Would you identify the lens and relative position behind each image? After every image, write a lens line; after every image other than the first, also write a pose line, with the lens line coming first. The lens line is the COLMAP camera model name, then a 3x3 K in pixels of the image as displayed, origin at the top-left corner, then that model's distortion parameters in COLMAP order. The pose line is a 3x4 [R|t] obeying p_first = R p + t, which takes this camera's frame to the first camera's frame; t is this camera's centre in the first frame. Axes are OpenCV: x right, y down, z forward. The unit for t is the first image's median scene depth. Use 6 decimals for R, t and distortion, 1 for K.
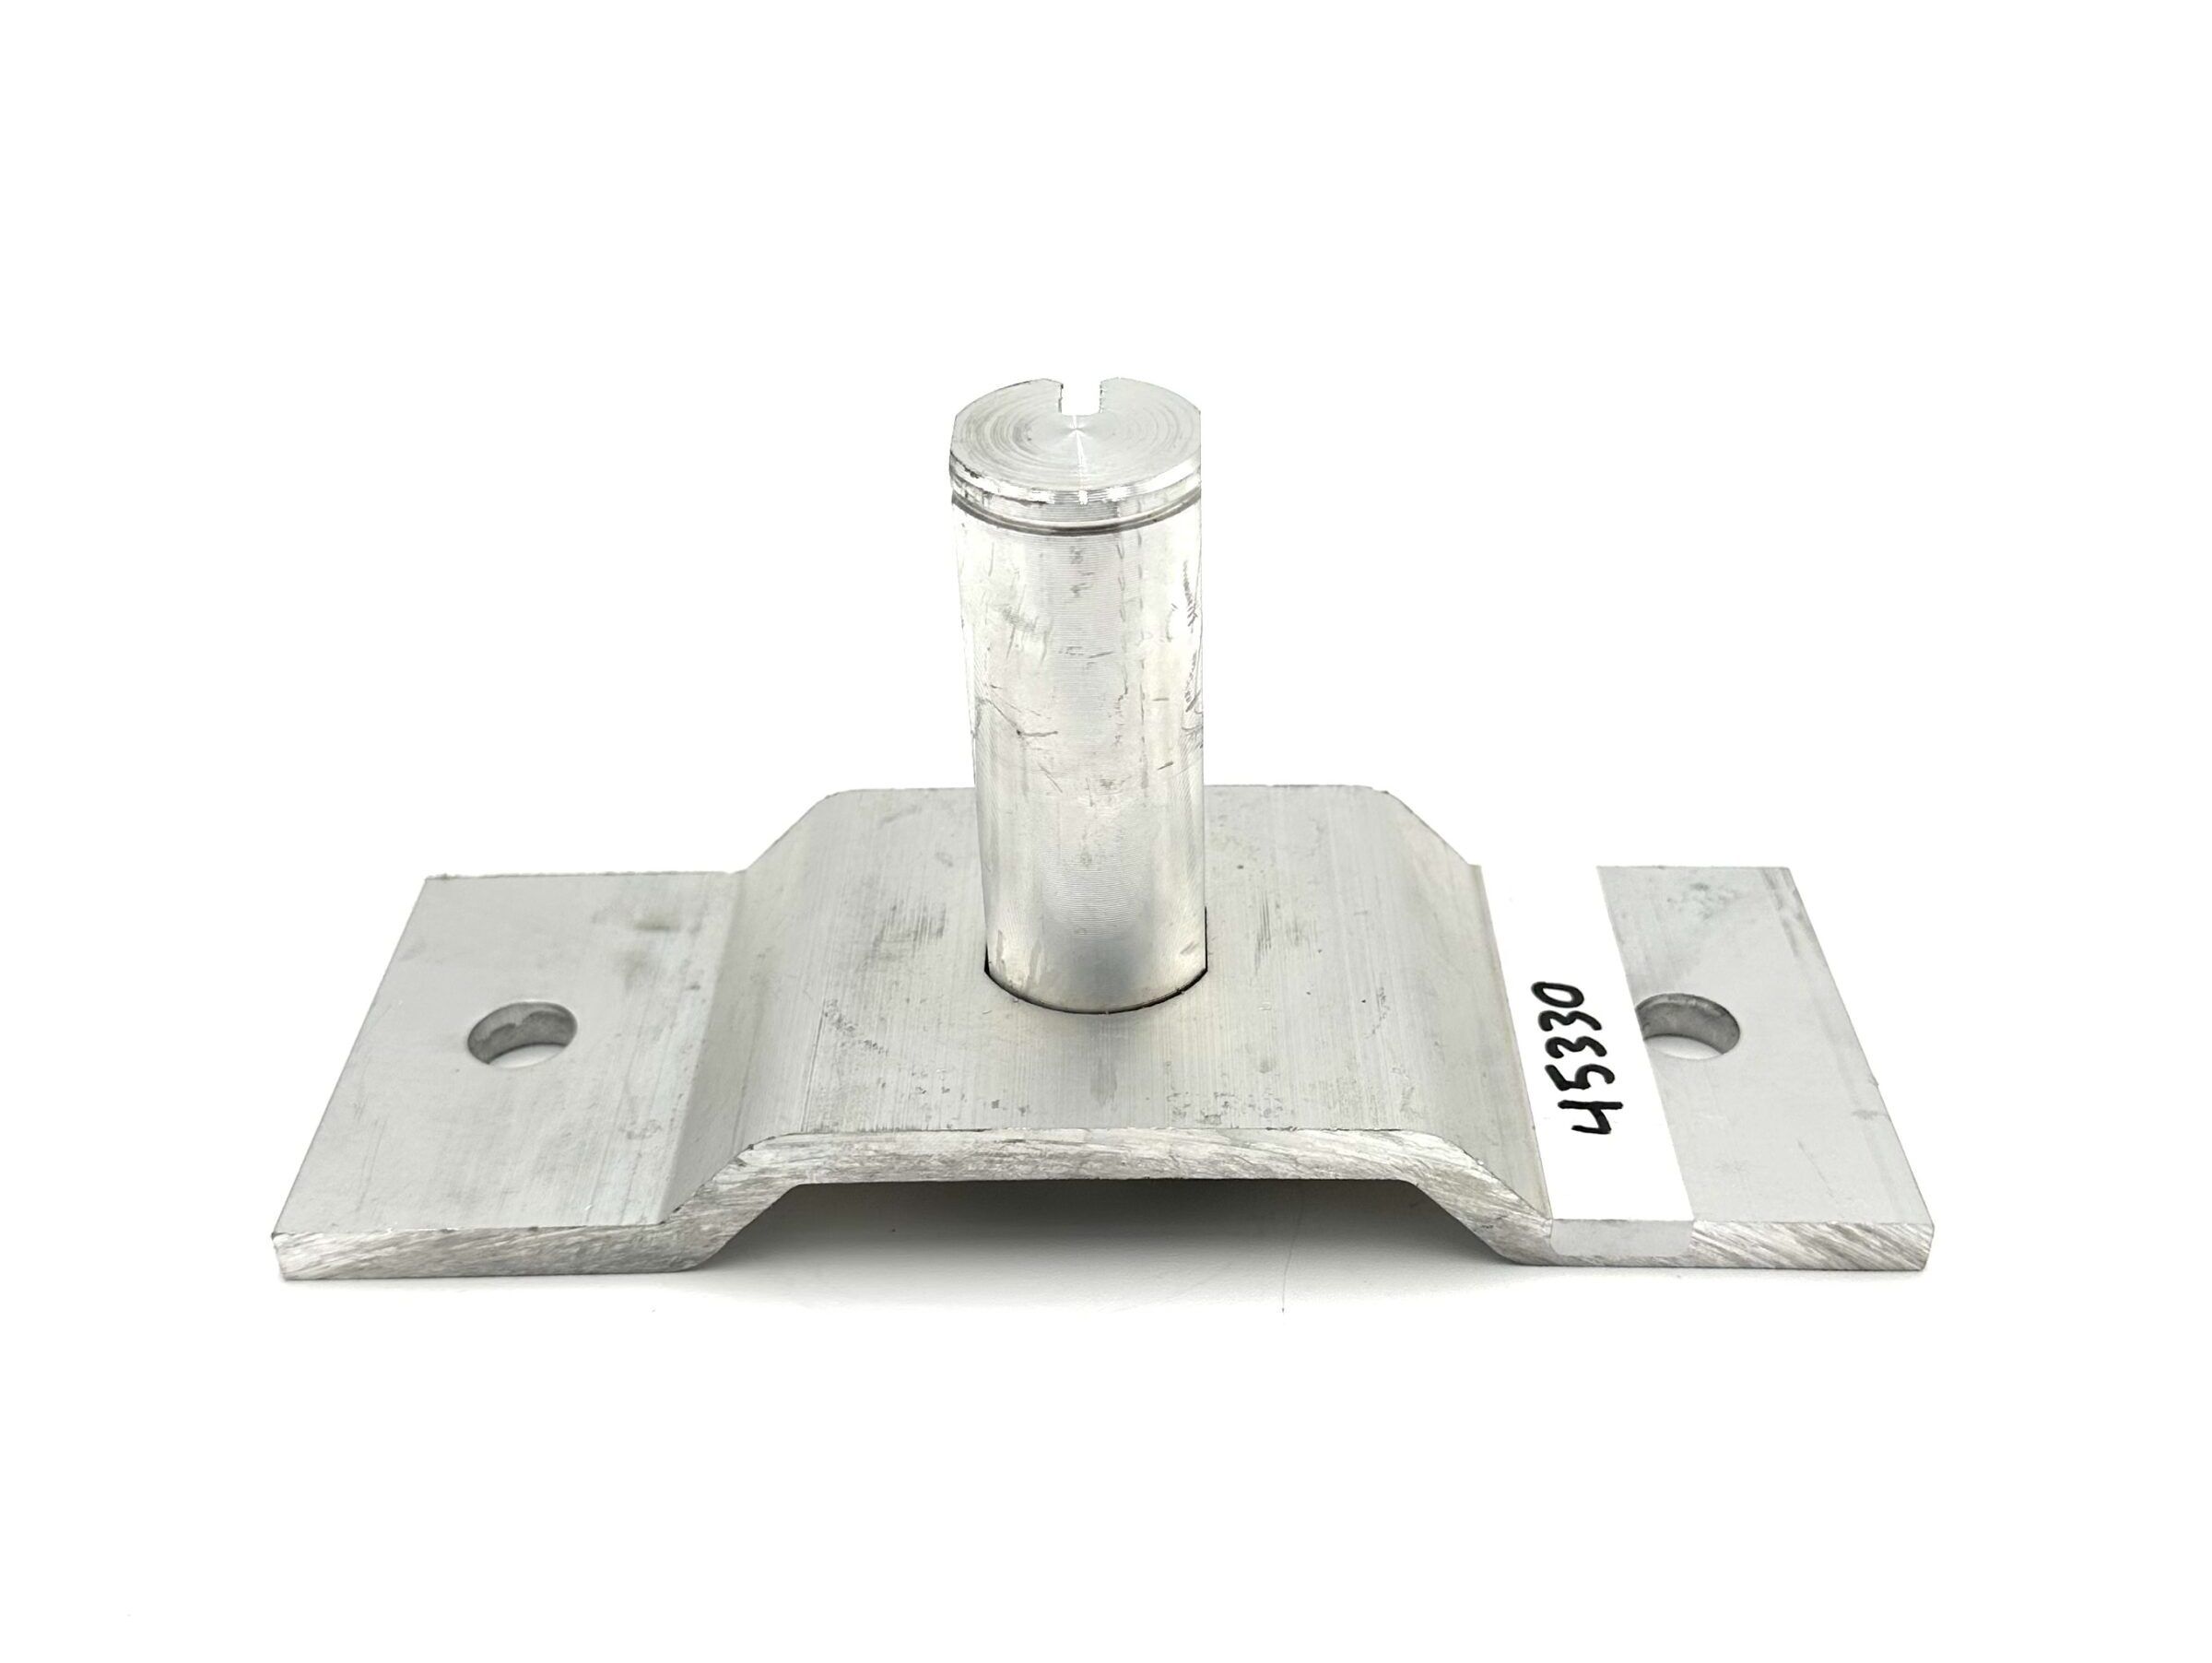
lens RADIAL K [[2289.7, 0, 1115.2], [0, 2289.7, 1018.0], [0, 0, 1]] dist [0.124209, 0.004239]
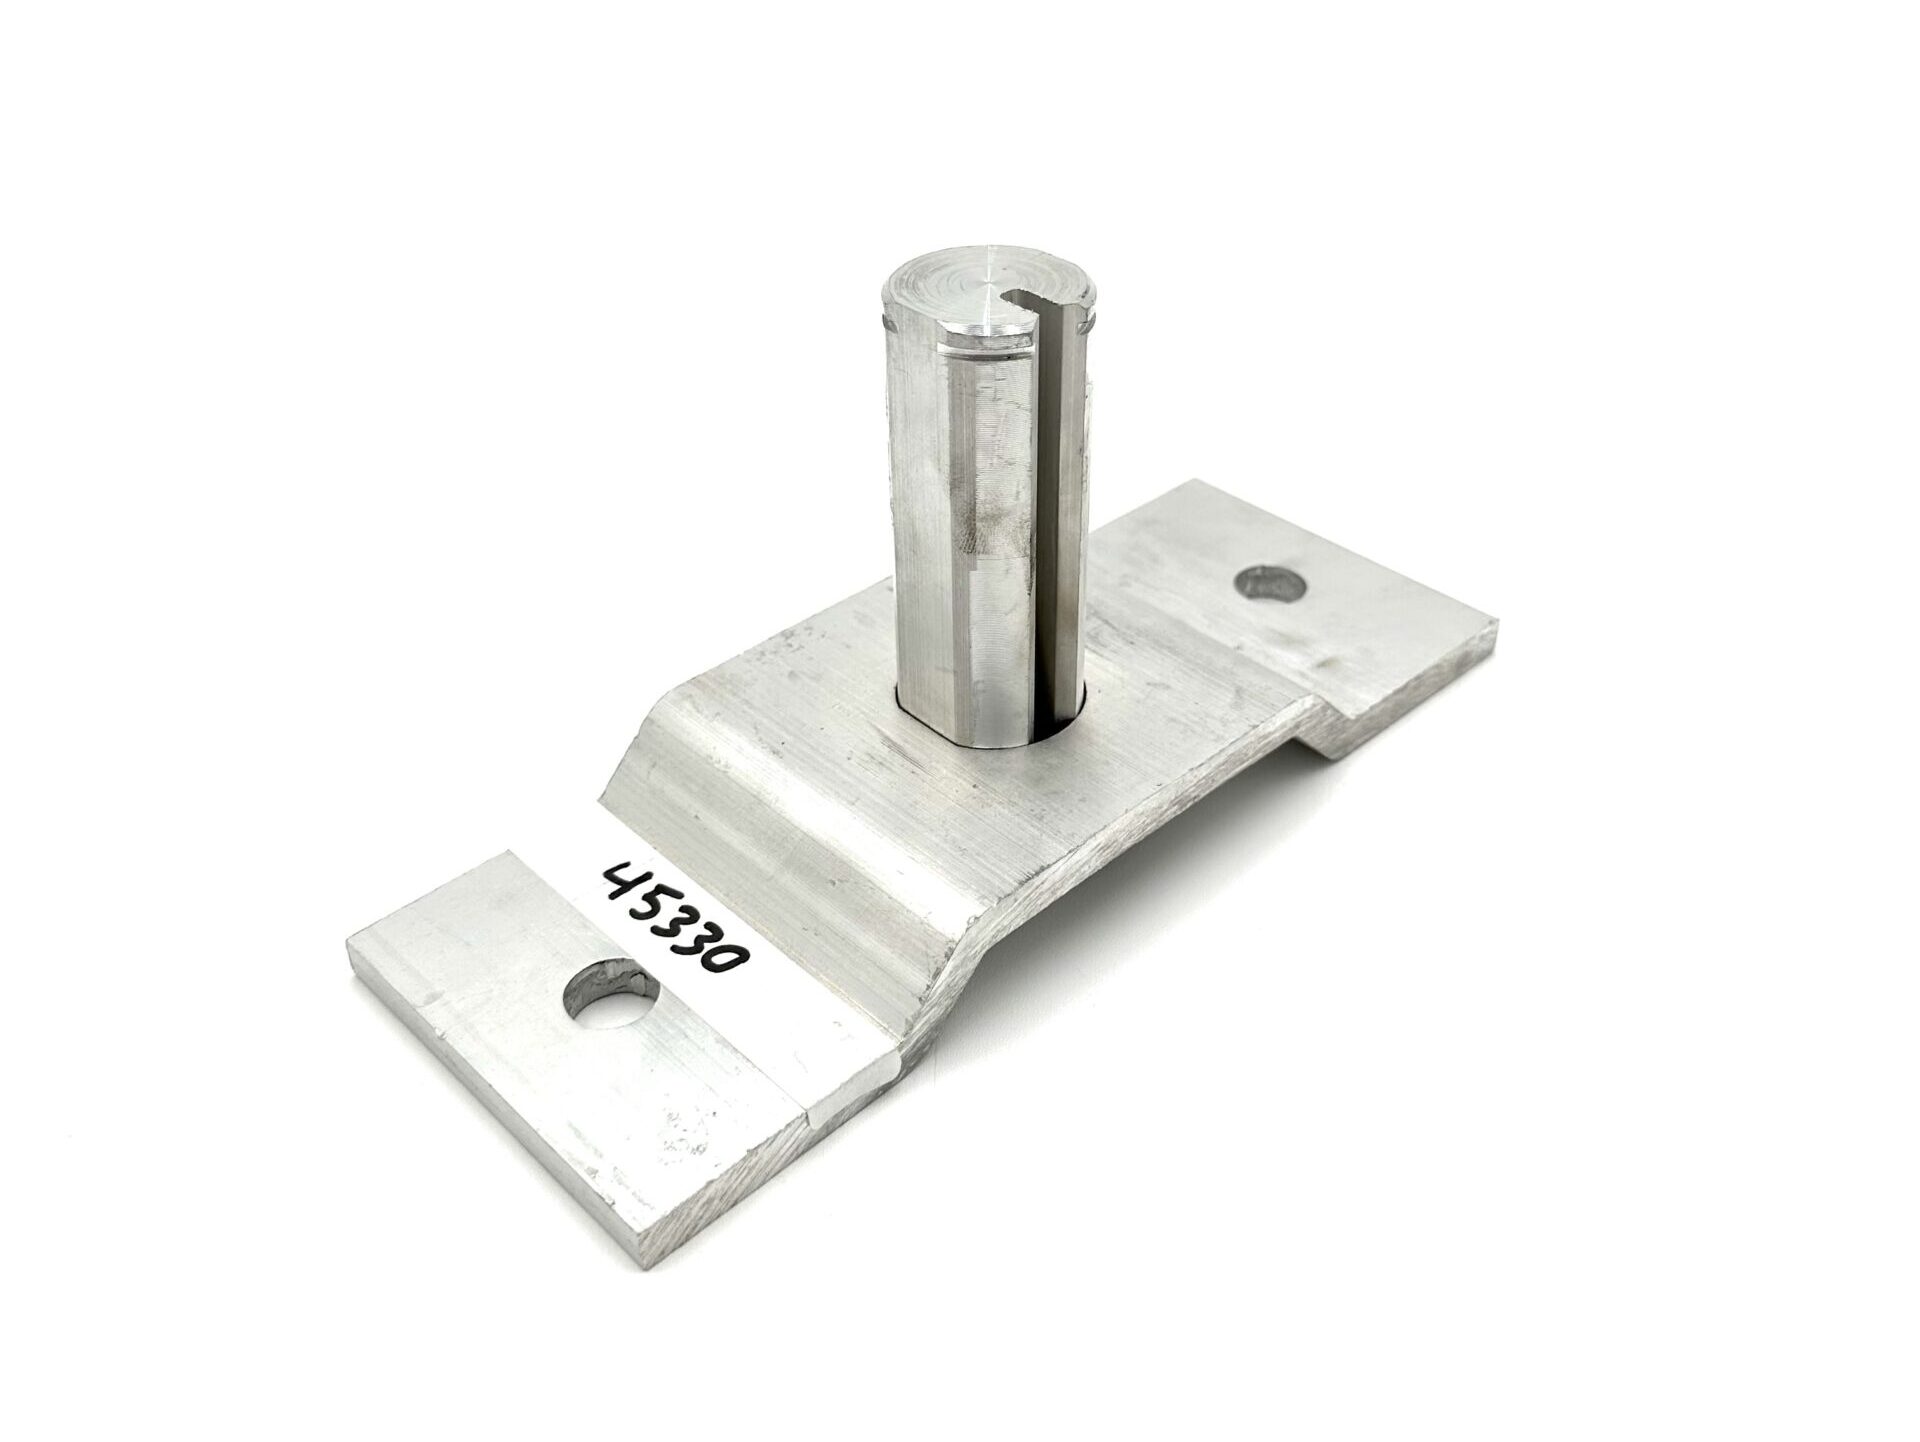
lens RADIAL K [[1789.5, 0, 960.0], [0, 1789.5, 721.0], [0, 0, 1]] dist [0.117282, 0.002664]
pose [[-0.719051, 0.439600, -0.538254, 0.547741], [-0.416761, 0.347024, 0.840169, -0.857941], [0.556125, 0.828448, -0.066320, 1.065069]]
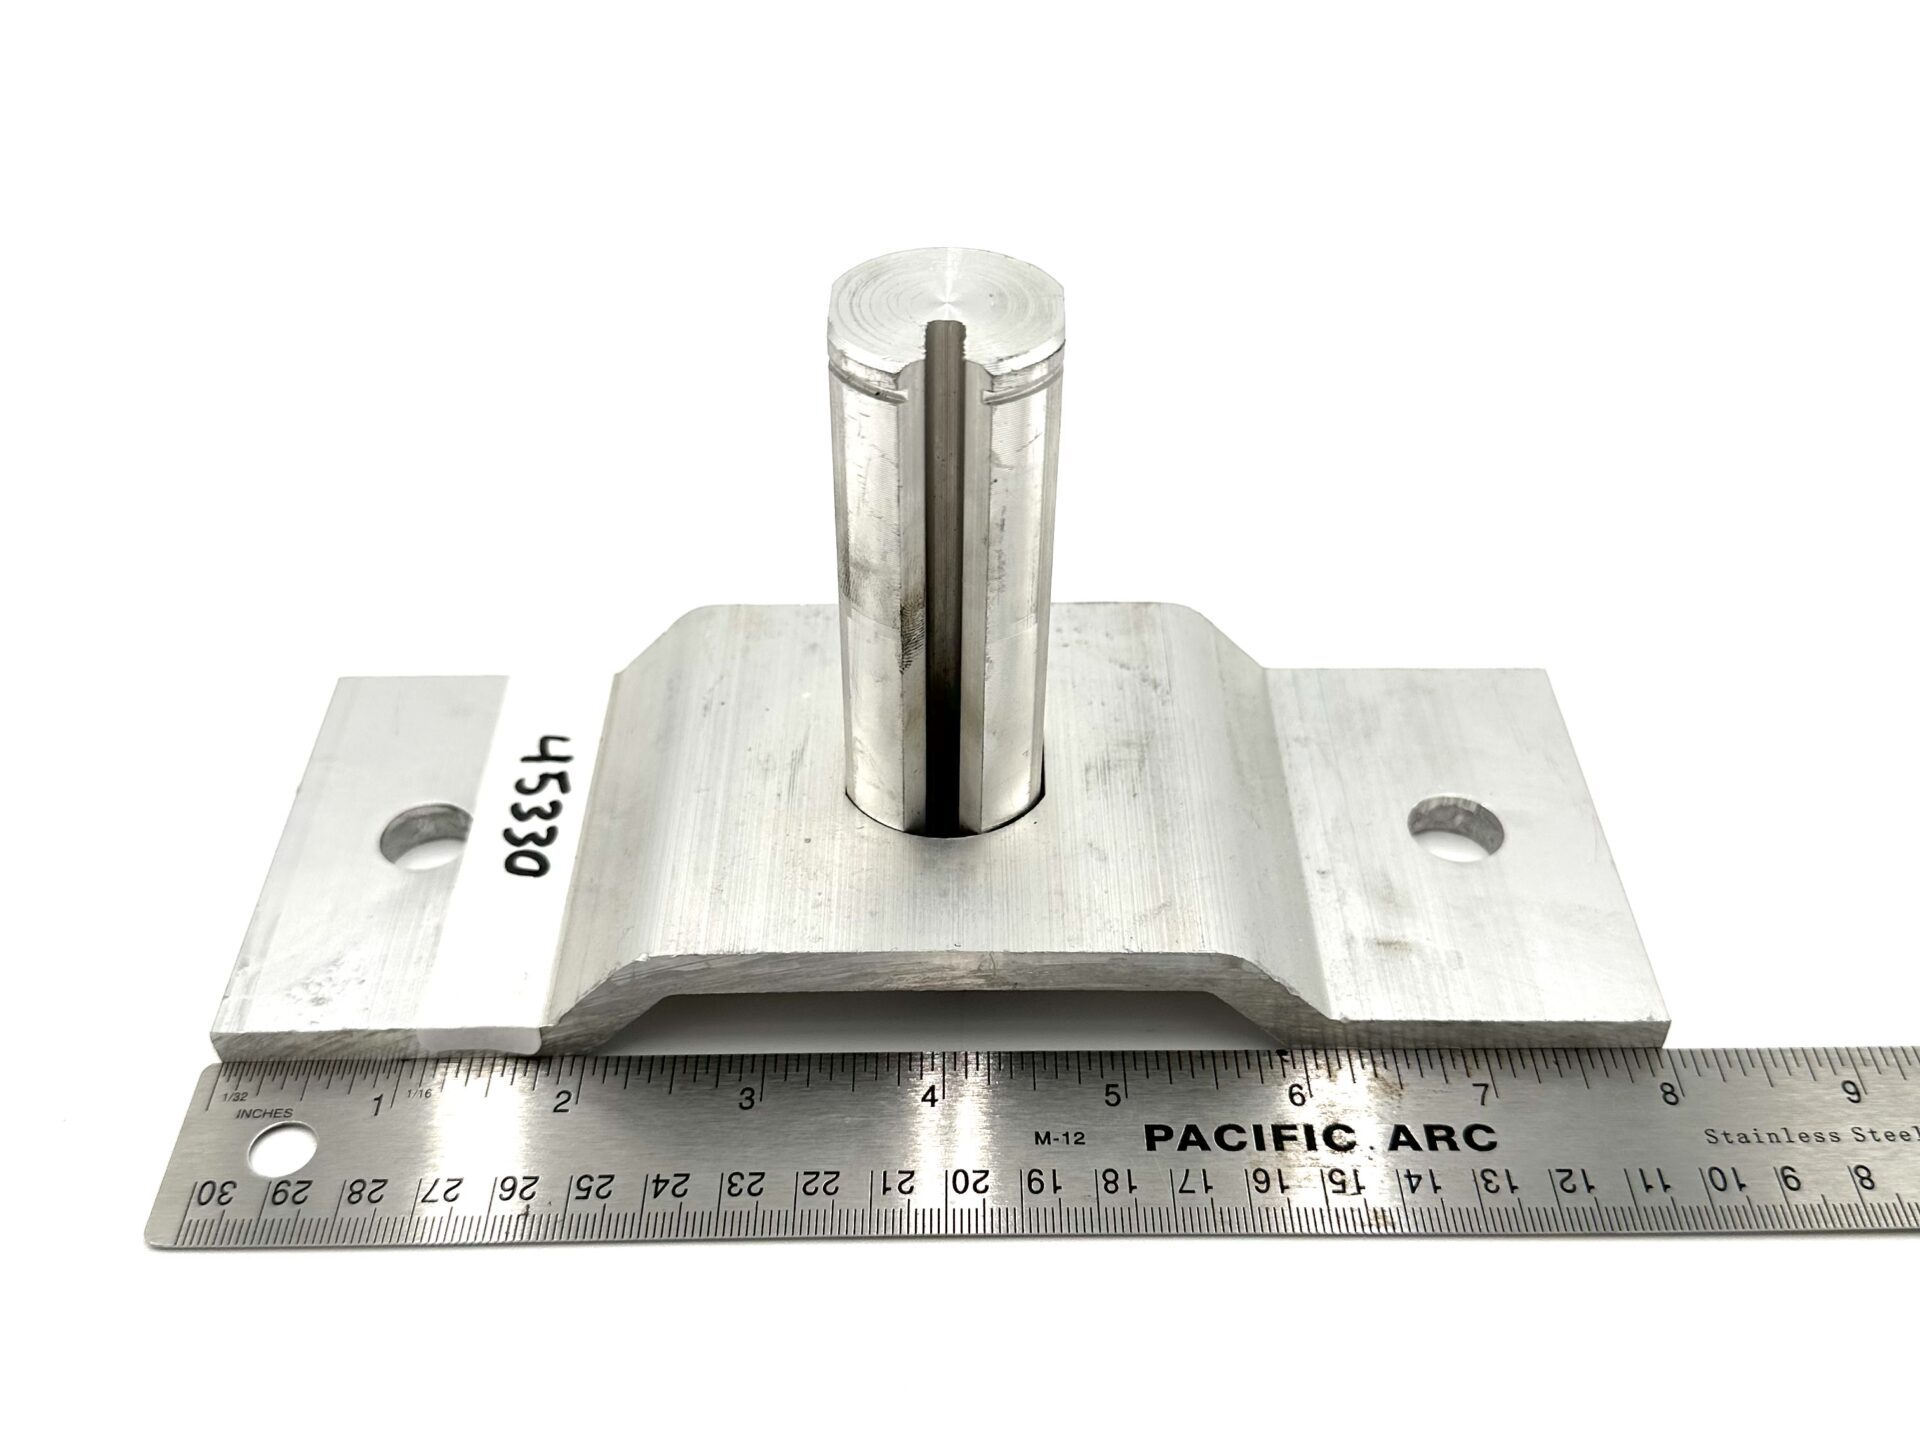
lens RADIAL K [[1808.2, 0, 965.5], [0, 1808.2, 859.2], [0, 0, 1]] dist [0.094497, -0.007635]
pose [[-0.999842, 0.017751, 0.001057, -0.017611], [0.002949, 0.106911, 0.994264, -0.903018], [0.017536, 0.994110, -0.106947, 1.135751]]
